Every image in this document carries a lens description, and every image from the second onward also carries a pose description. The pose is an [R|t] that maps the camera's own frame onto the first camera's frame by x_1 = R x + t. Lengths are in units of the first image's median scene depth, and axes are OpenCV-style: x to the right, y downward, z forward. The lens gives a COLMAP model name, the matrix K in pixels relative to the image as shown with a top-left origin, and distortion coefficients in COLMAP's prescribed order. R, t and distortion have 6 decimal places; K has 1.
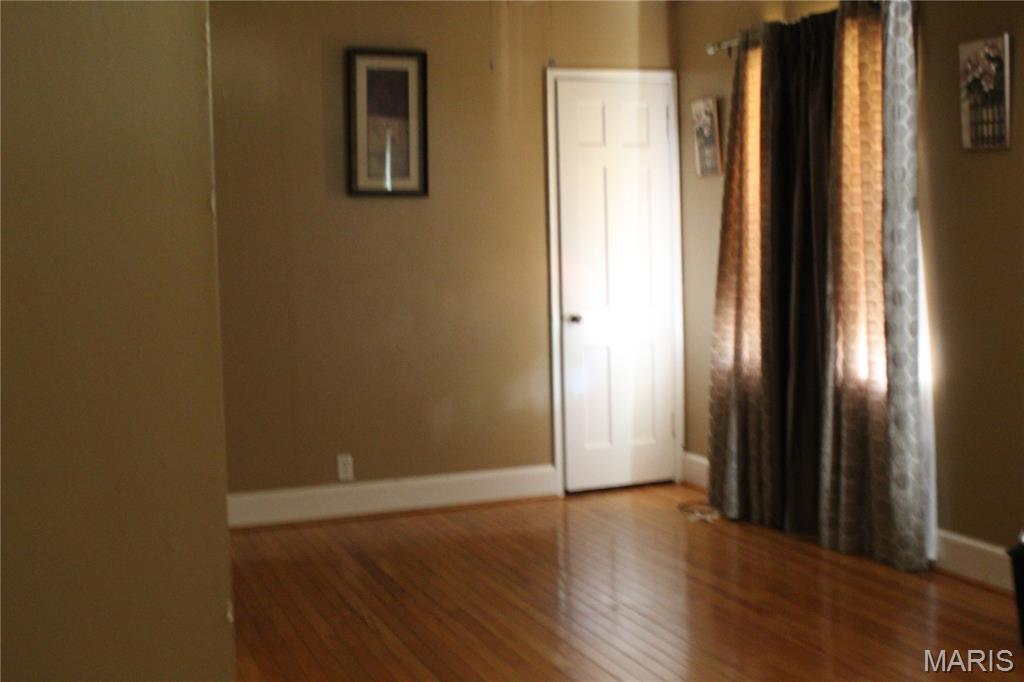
lens RADIAL K [[1222.8, 0, 512.0], [0, 1222.8, 341.0], [0, 0, 1]] dist [-0.207872, 0.565213]
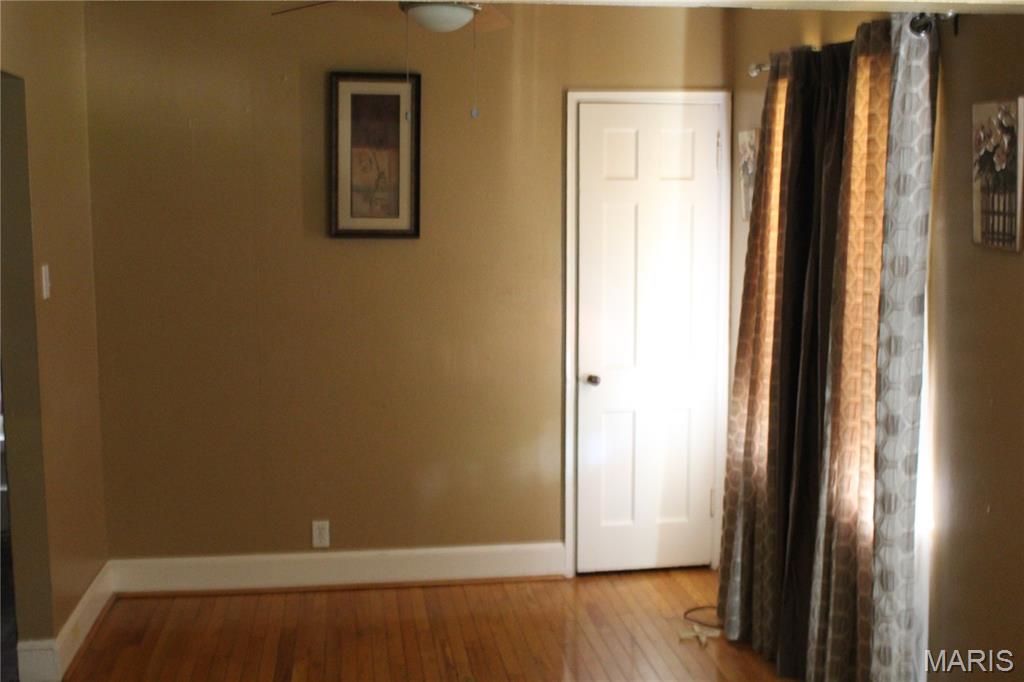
lens RADIAL K [[1222.8, 0, 512.0], [0, 1222.8, 341.0], [0, 0, 1]] dist [-0.207872, 0.565213]
pose [[0.975060, 0.051151, -0.215968, 0.232335], [-0.041114, 0.997866, 0.050718, -0.111676], [0.218102, -0.040574, 0.975082, 0.180863]]
